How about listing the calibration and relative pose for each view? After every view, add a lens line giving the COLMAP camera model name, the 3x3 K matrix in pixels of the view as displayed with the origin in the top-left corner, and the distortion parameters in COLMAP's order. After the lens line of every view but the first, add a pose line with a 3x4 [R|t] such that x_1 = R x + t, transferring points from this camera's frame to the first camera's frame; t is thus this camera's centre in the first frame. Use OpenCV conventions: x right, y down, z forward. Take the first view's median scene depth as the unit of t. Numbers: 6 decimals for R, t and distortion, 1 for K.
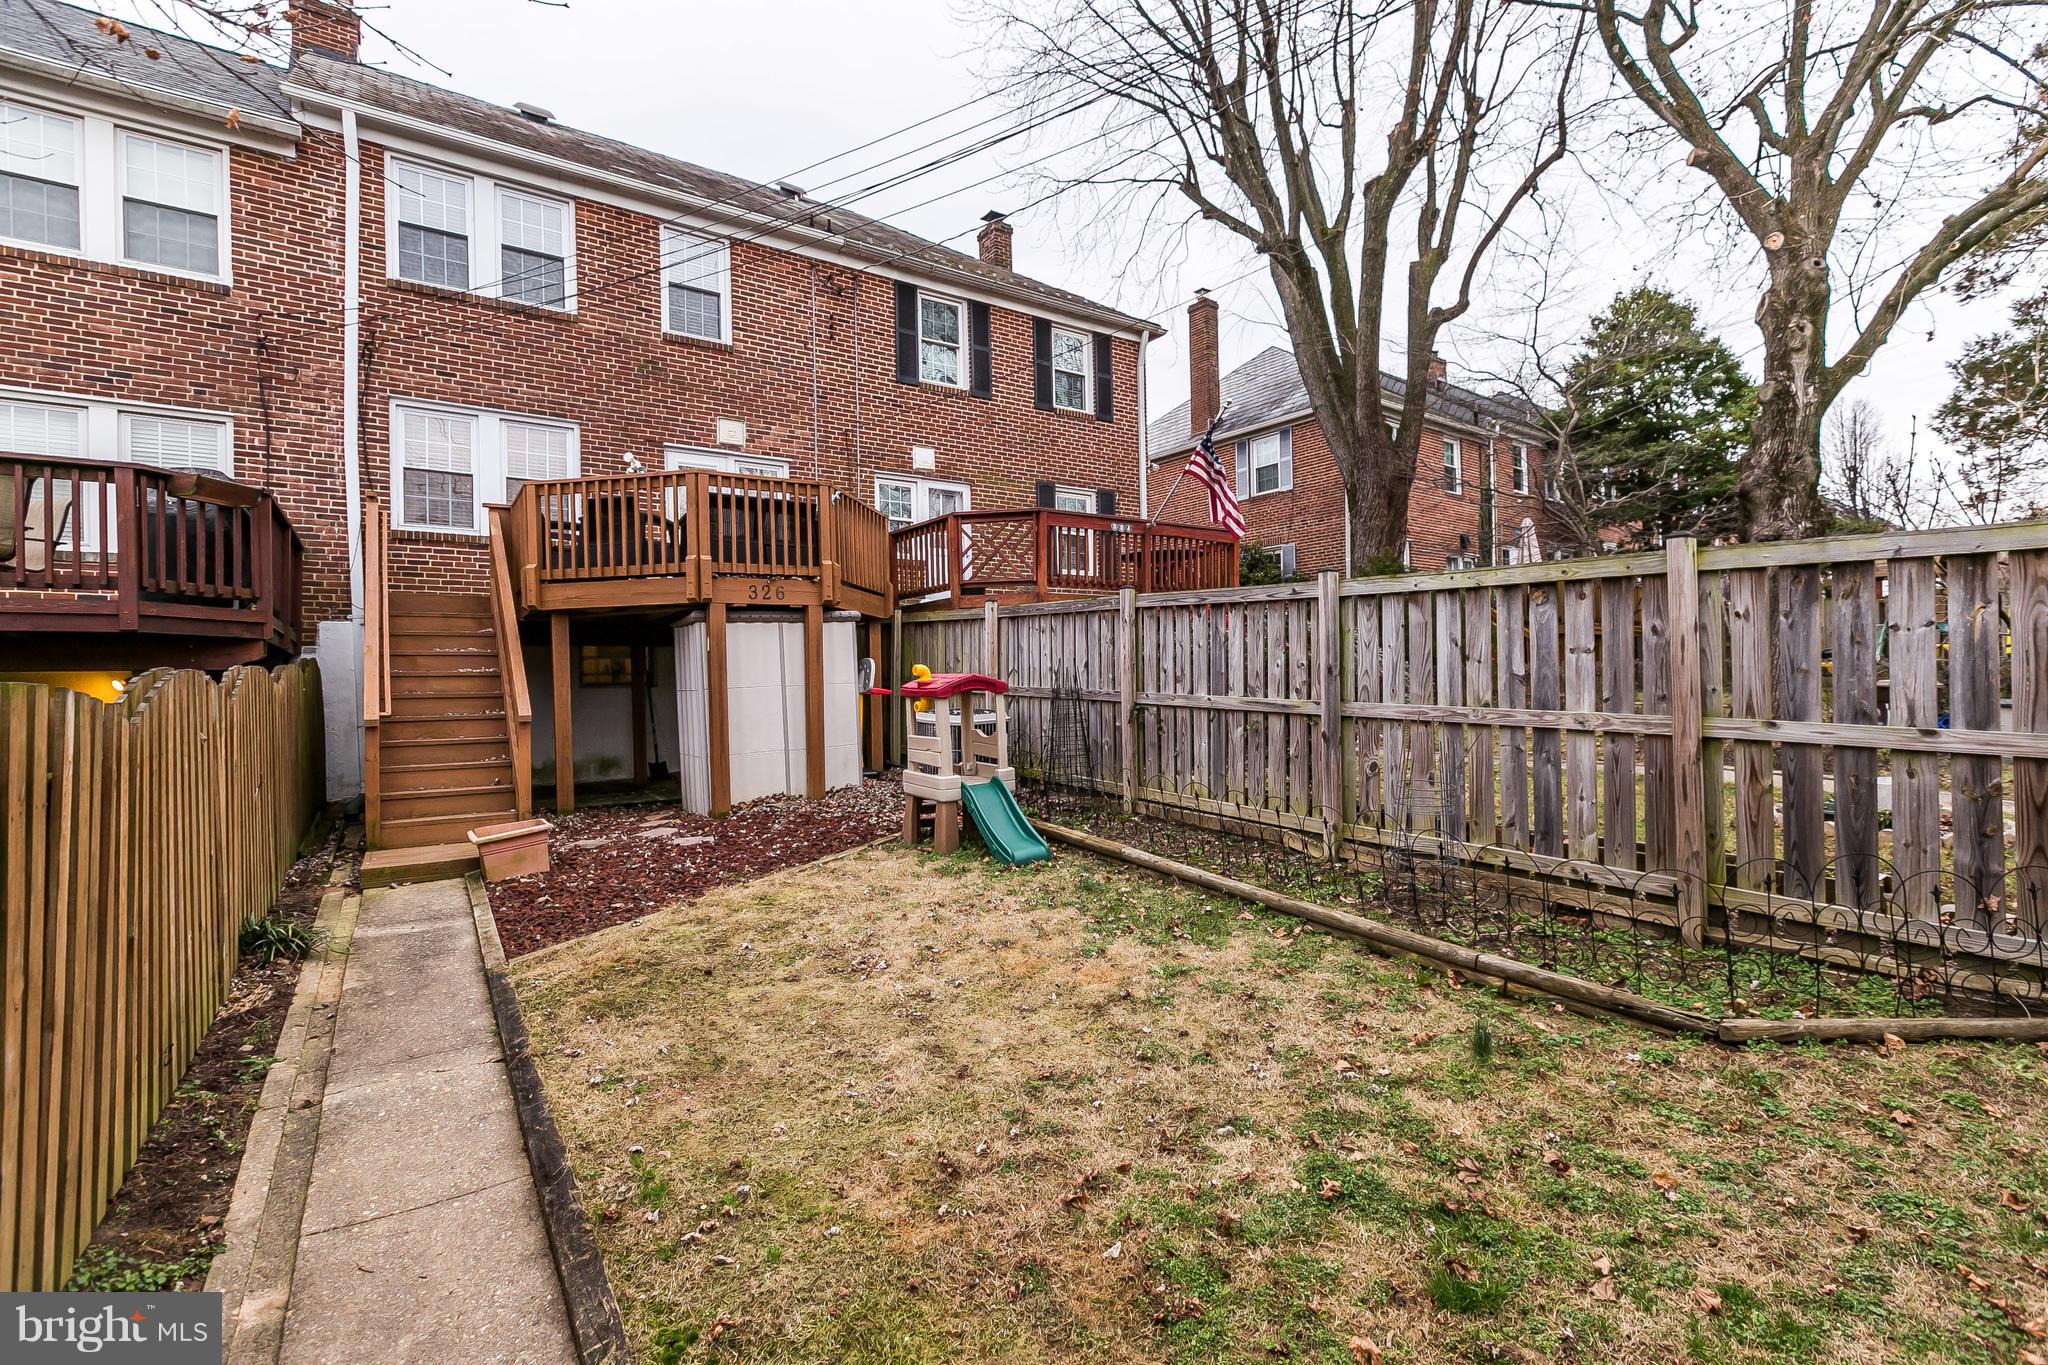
lens RADIAL K [[912.7, 0, 1024.0], [0, 912.7, 682.5], [0, 0, 1]] dist [0.006442, 0.000305]
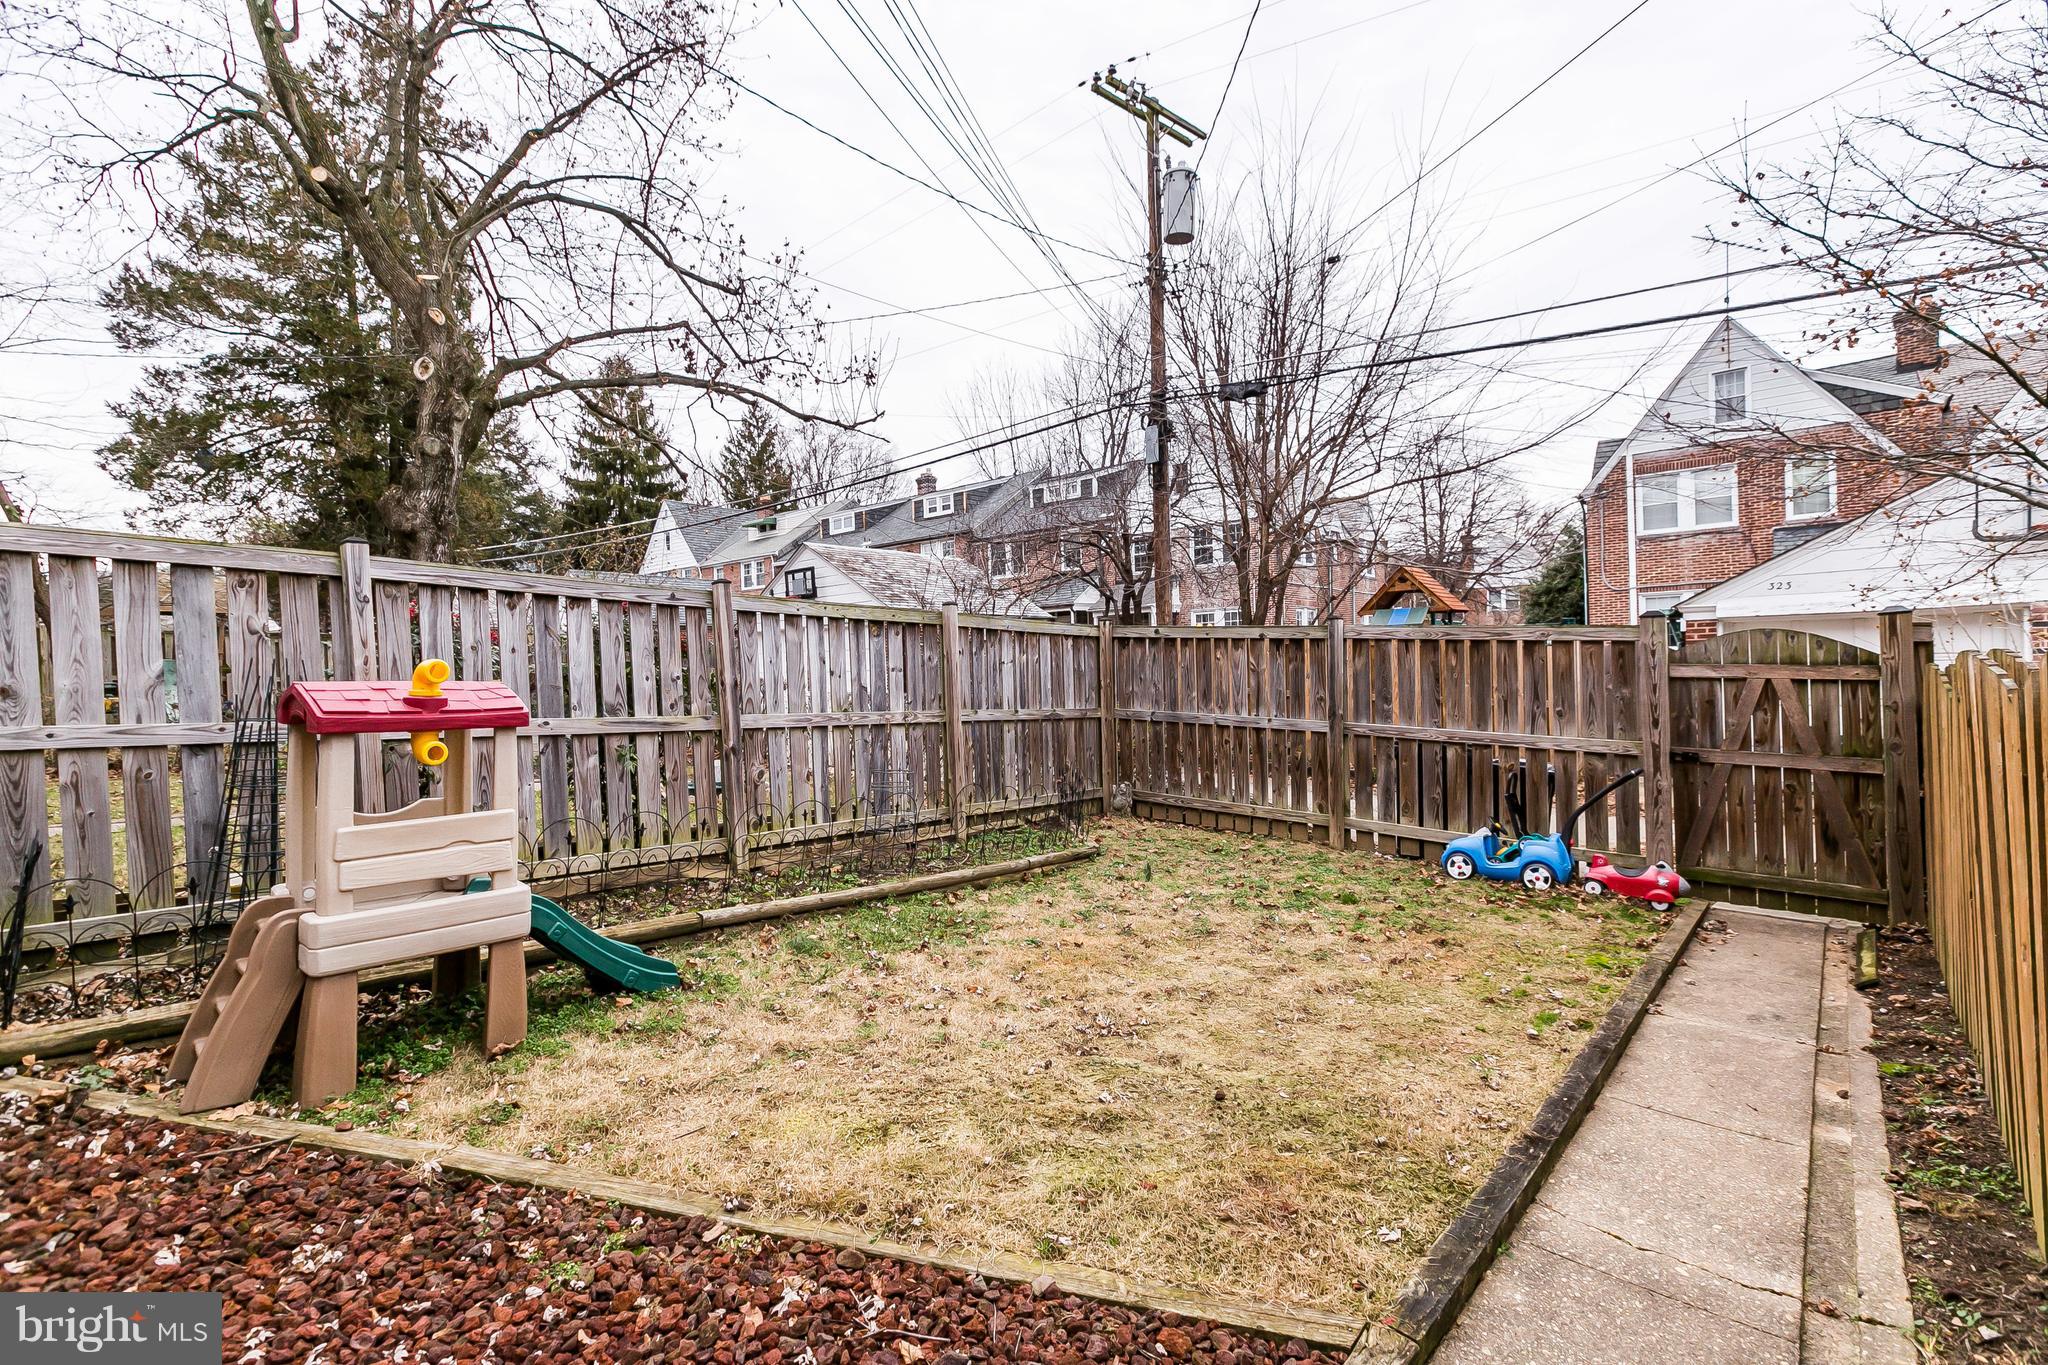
lens RADIAL K [[922.9, 0, 1029.7], [0, 922.9, 676.1], [0, 0, 1]] dist [0.004709, 0.000854]
pose [[-0.254644, 0.025673, 0.966694, -0.478480], [0.033286, 0.999288, -0.017771, 0.004964], [-0.966462, 0.027652, -0.255317, 0.632770]]
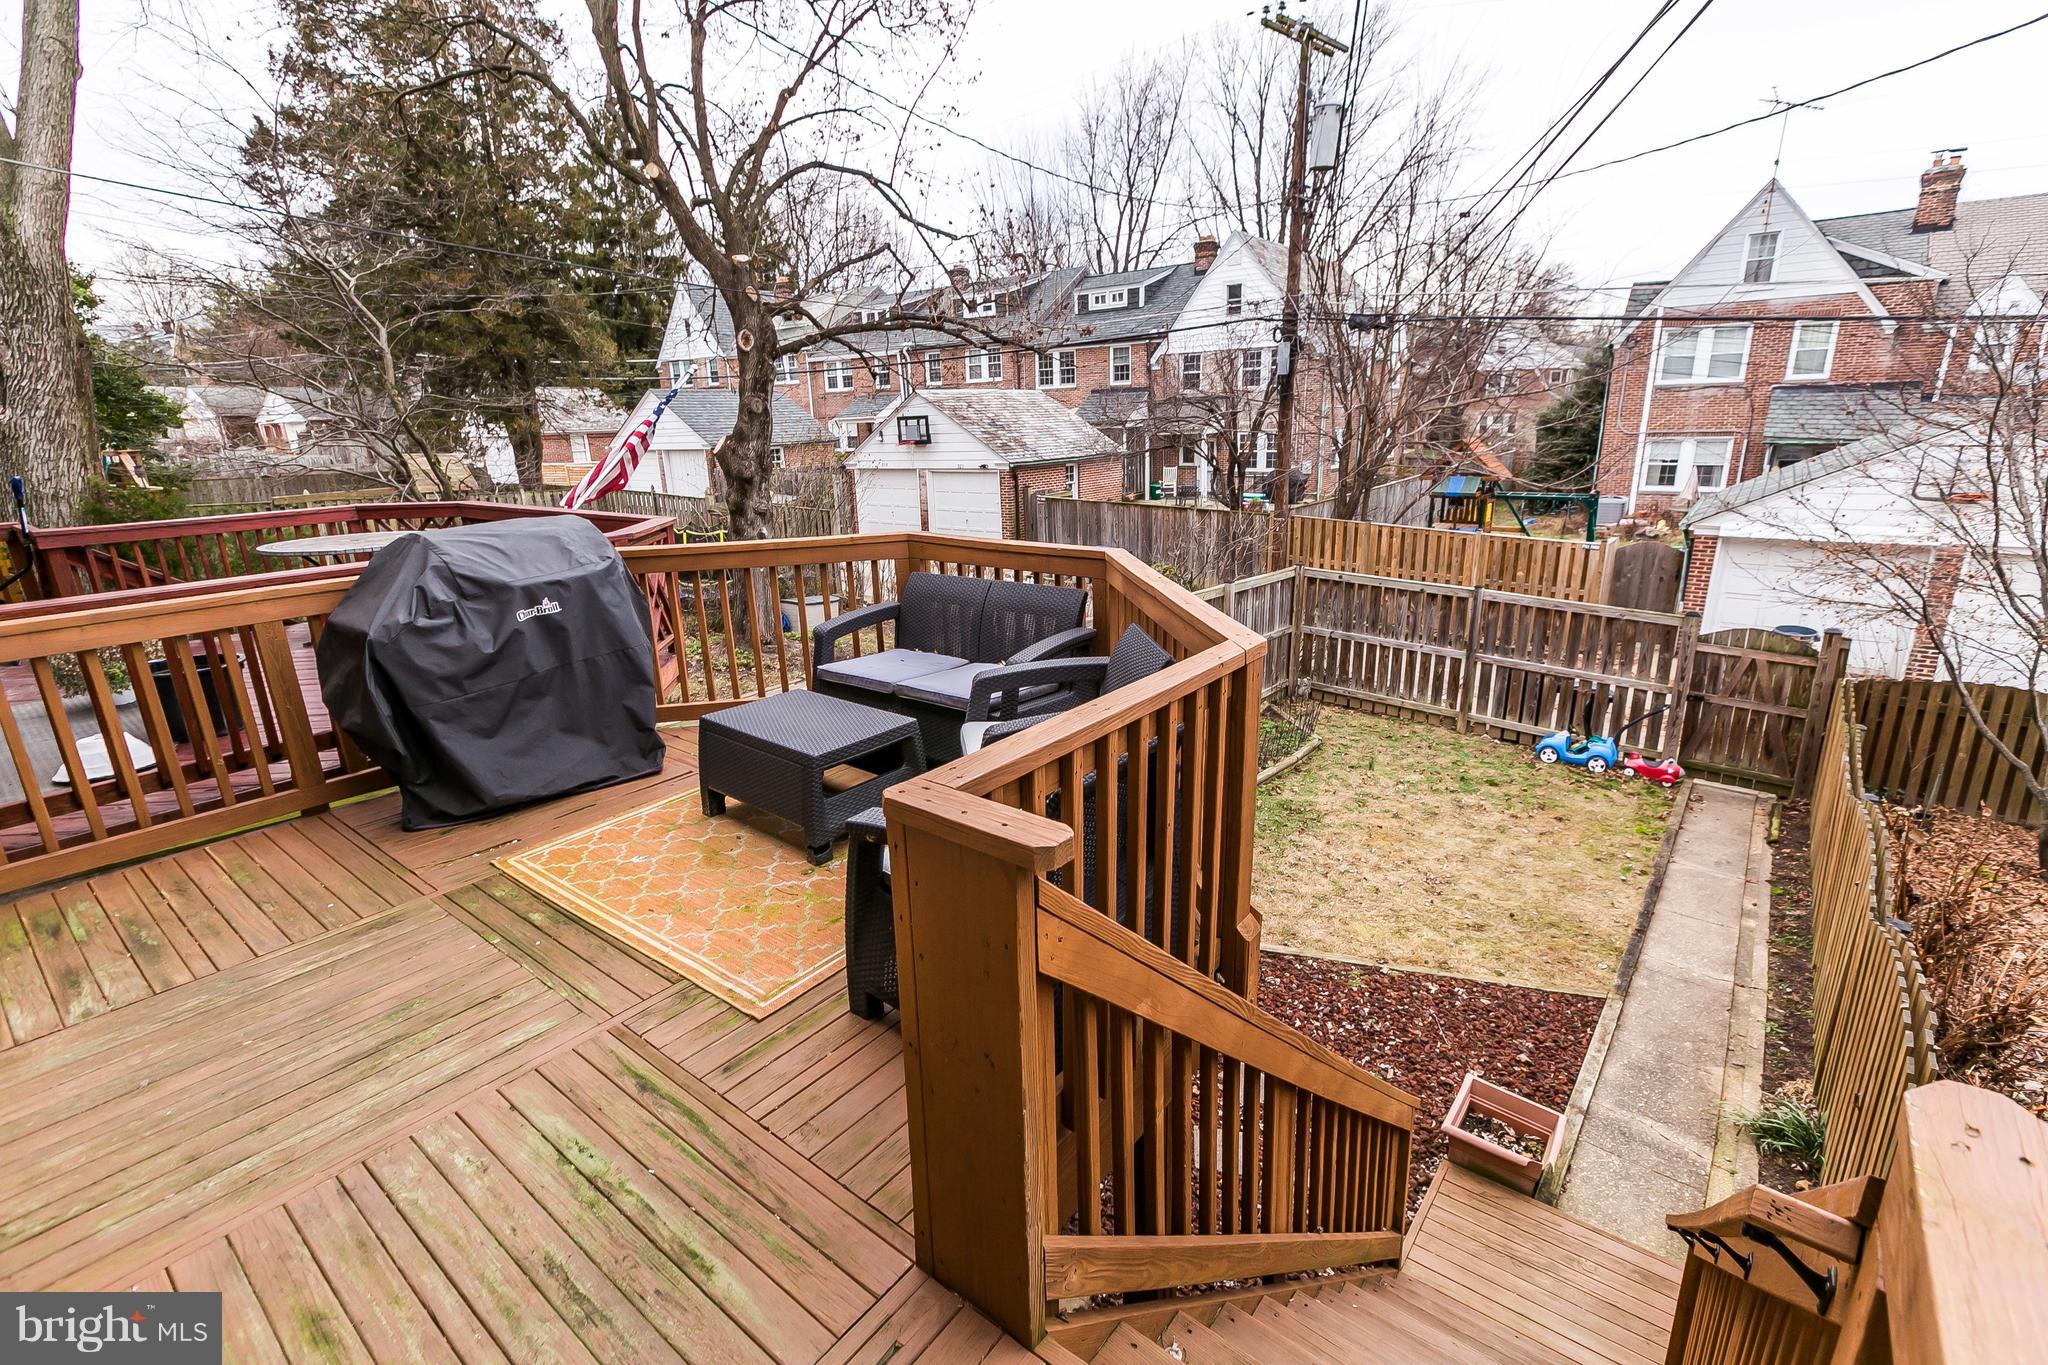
lens RADIAL K [[922.1, 0, 1033.1], [0, 922.1, 680.4], [0, 0, 1]] dist [0.007147, -0.001030]
pose [[-0.296513, -0.230846, 0.926709, -0.760206], [0.030238, 0.967591, 0.250705, -0.270553], [-0.954550, 0.102359, -0.279923, 1.105548]]
